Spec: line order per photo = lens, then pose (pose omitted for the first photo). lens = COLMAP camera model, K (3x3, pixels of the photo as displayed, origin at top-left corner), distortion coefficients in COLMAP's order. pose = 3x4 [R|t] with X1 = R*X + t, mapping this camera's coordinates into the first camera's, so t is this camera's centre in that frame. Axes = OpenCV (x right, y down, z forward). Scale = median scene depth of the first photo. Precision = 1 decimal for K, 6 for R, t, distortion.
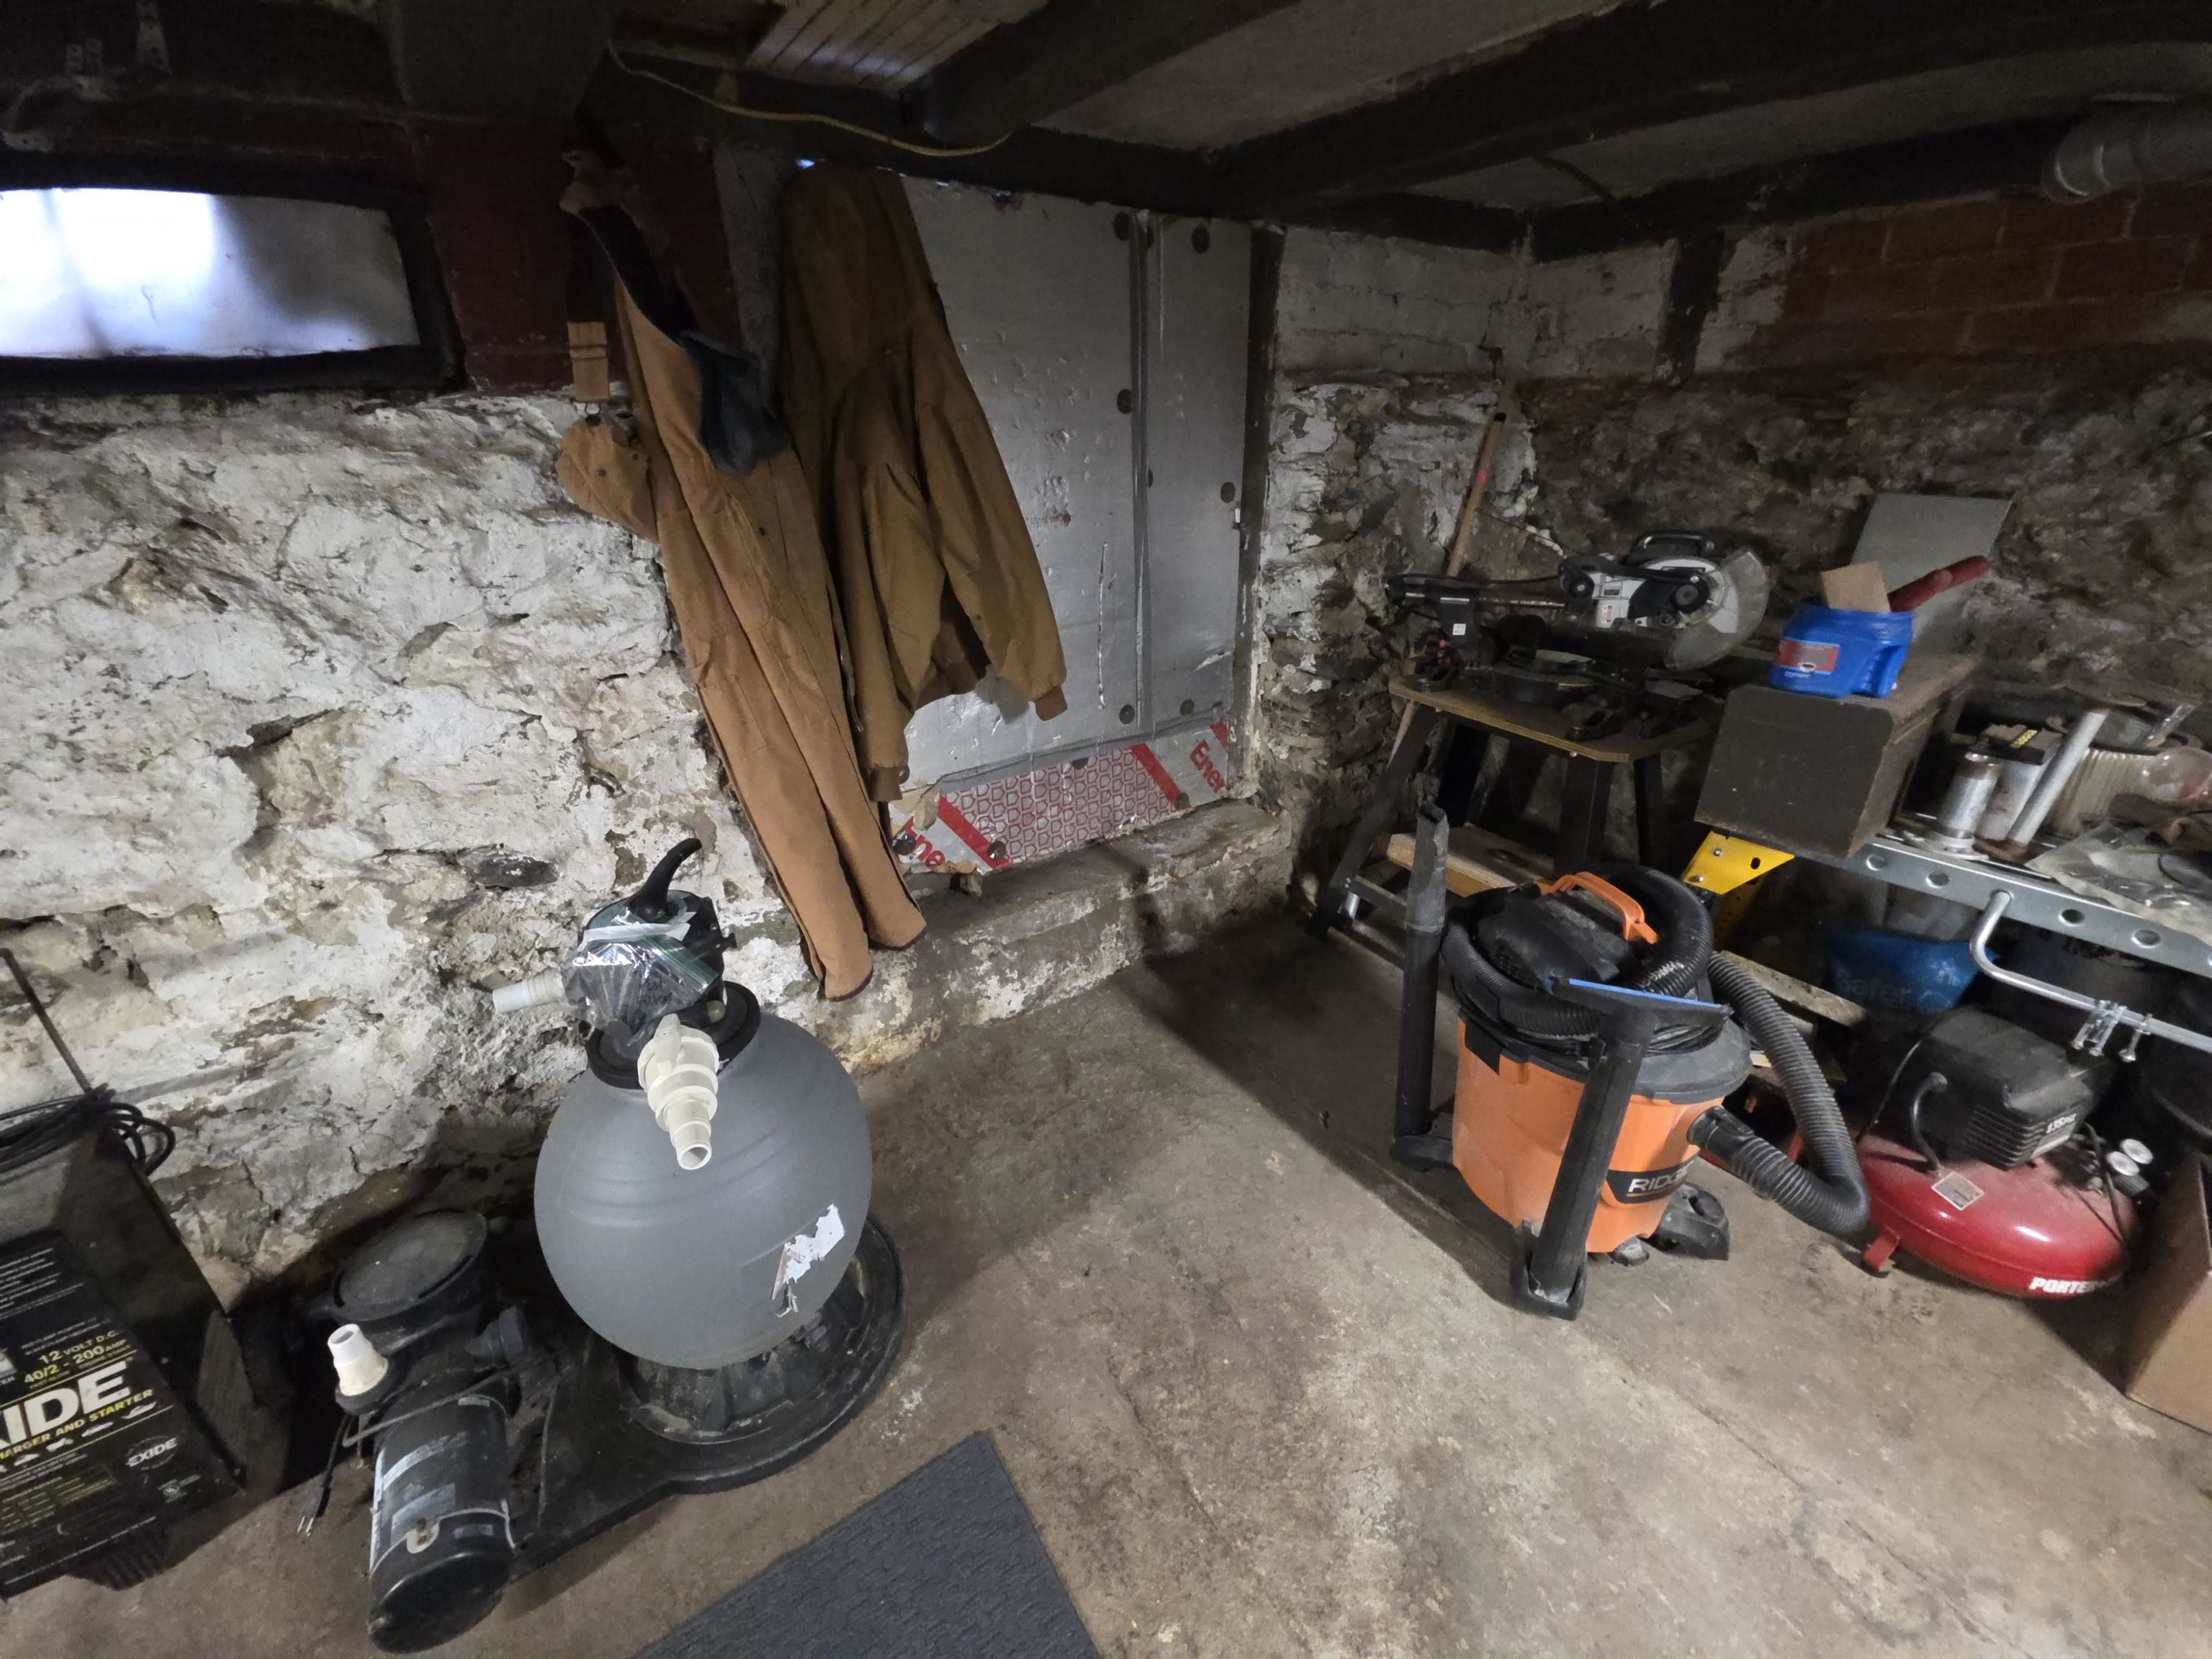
lens RADIAL K [[875.0, 0, 1090.2], [0, 875.0, 814.6], [0, 0, 1]] dist [0.014891, -0.009179]
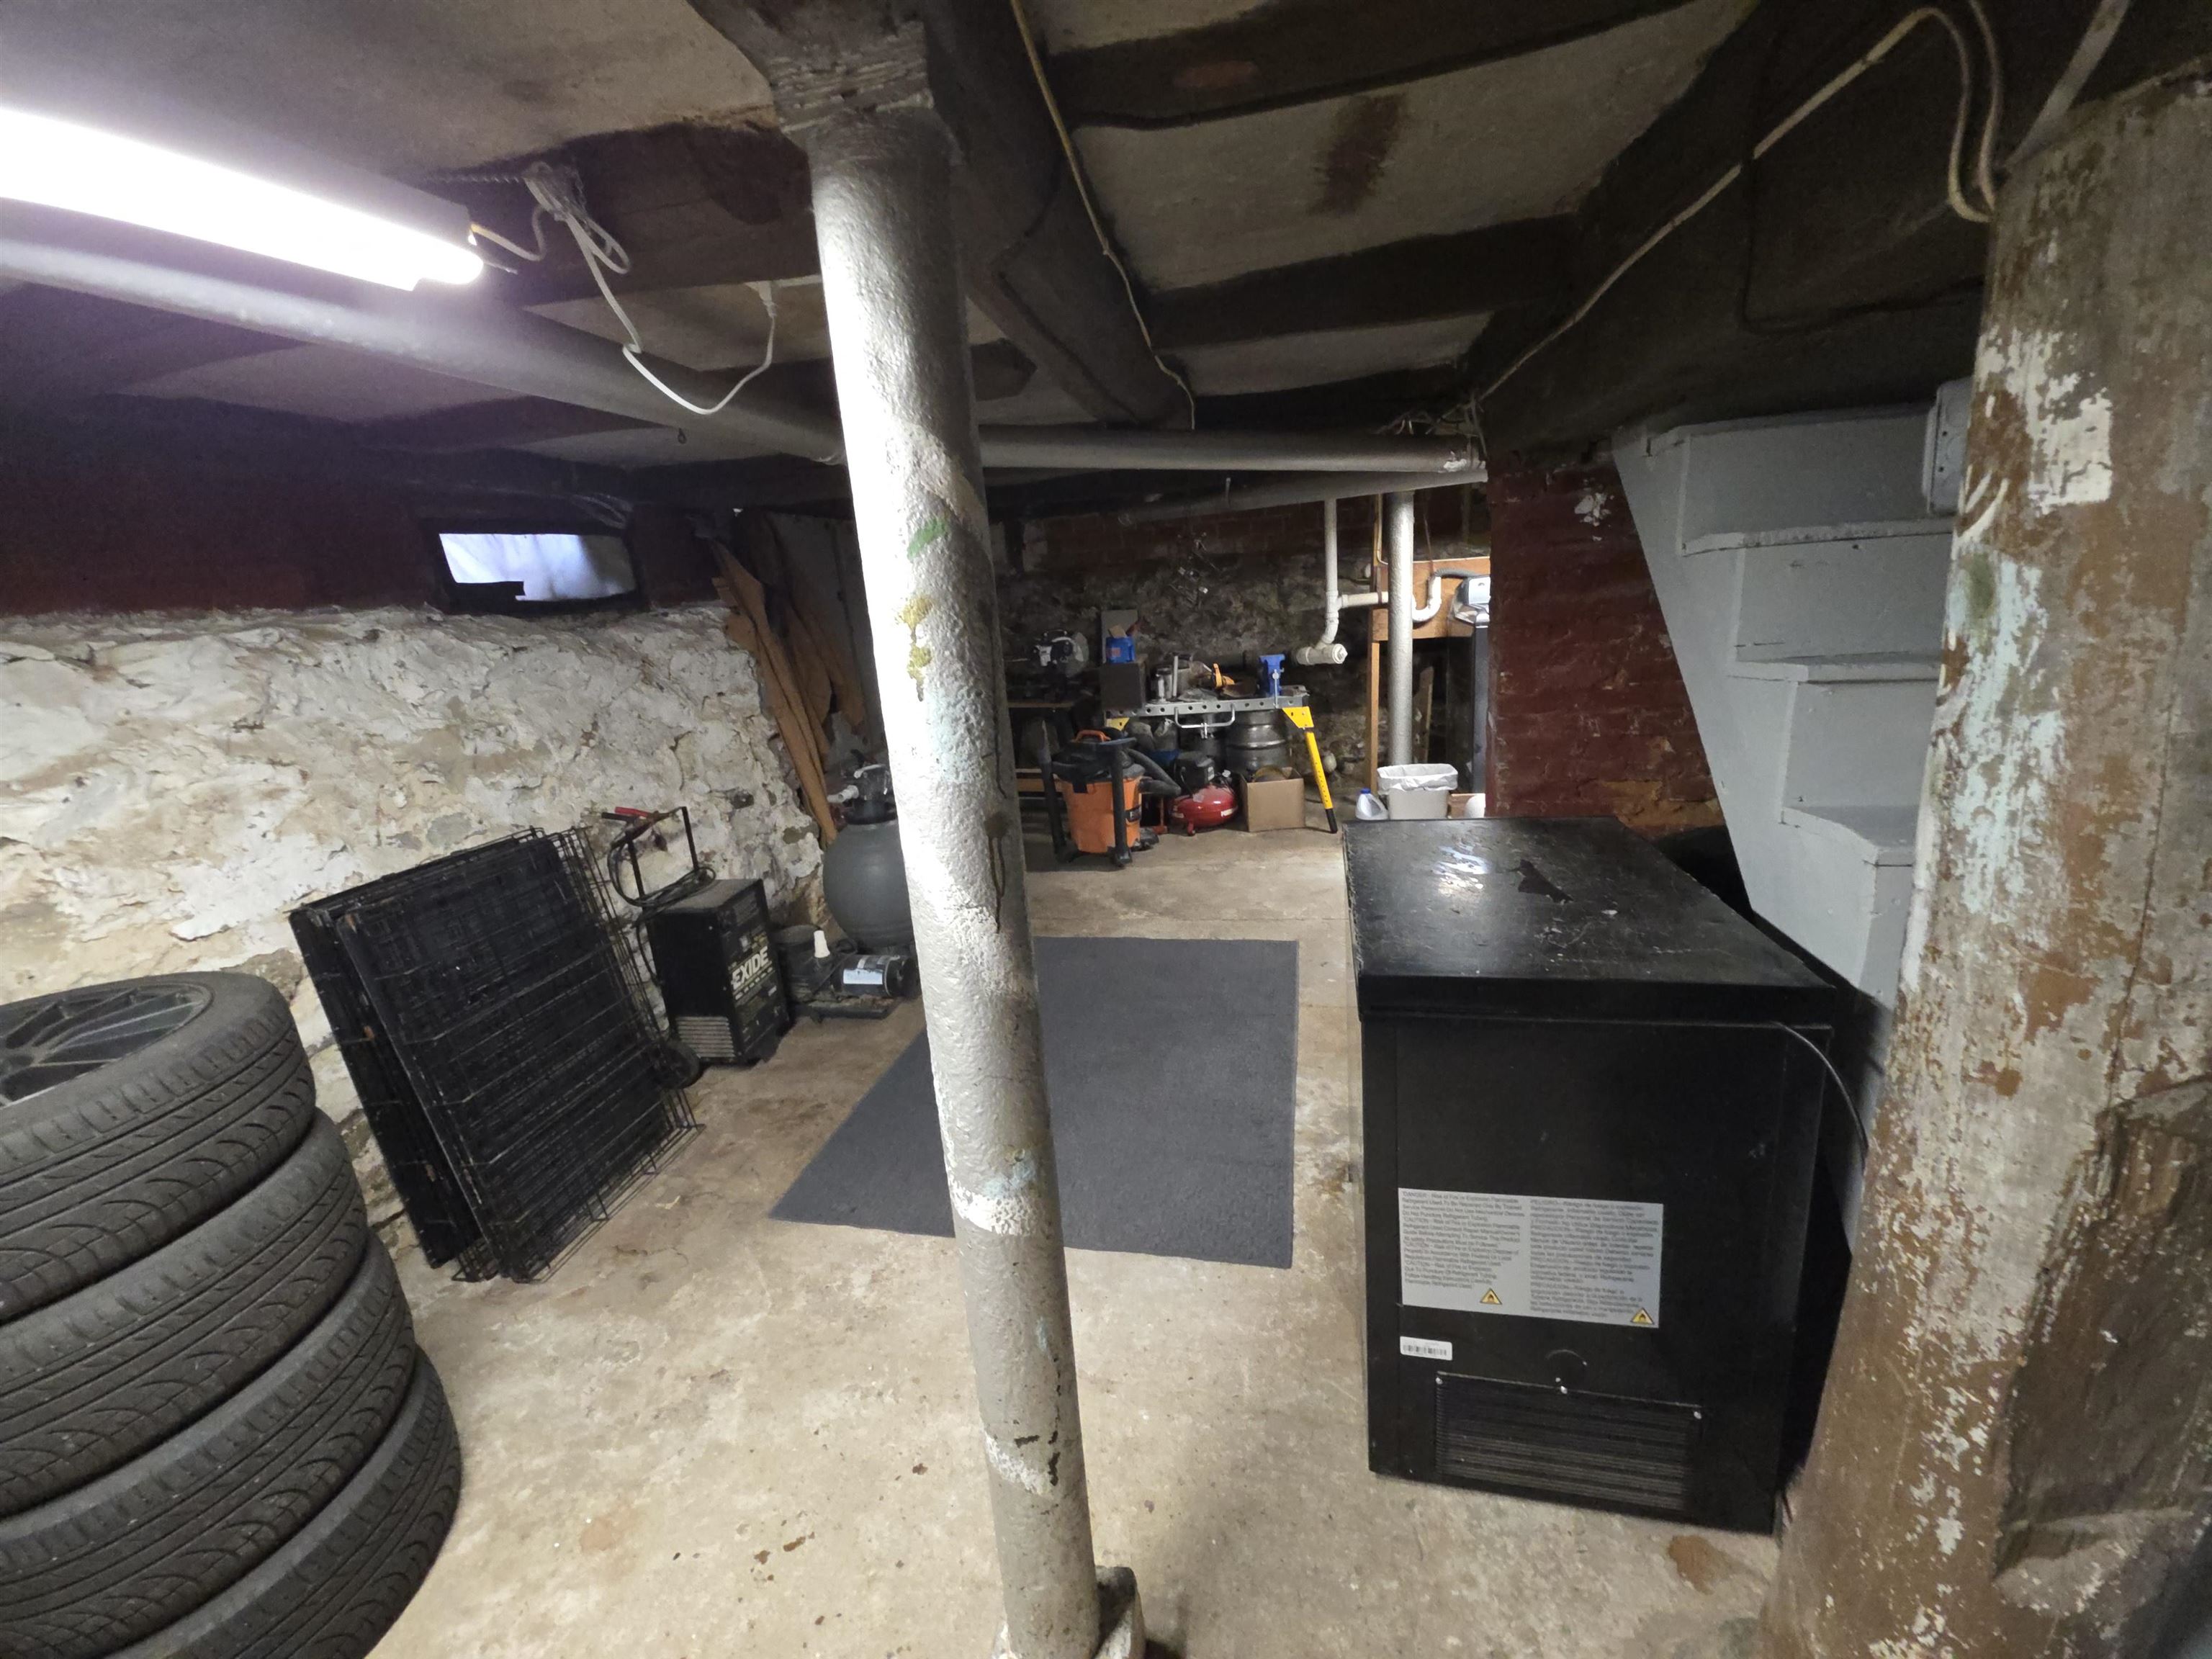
lens RADIAL K [[875.0, 0, 1090.2], [0, 875.0, 814.6], [0, 0, 1]] dist [0.014891, -0.009179]
pose [[0.726946, -0.221665, 0.649934, -1.533586], [0.339634, 0.938658, -0.059741, 0.559696], [-0.596824, 0.264168, 0.757639, -1.294257]]
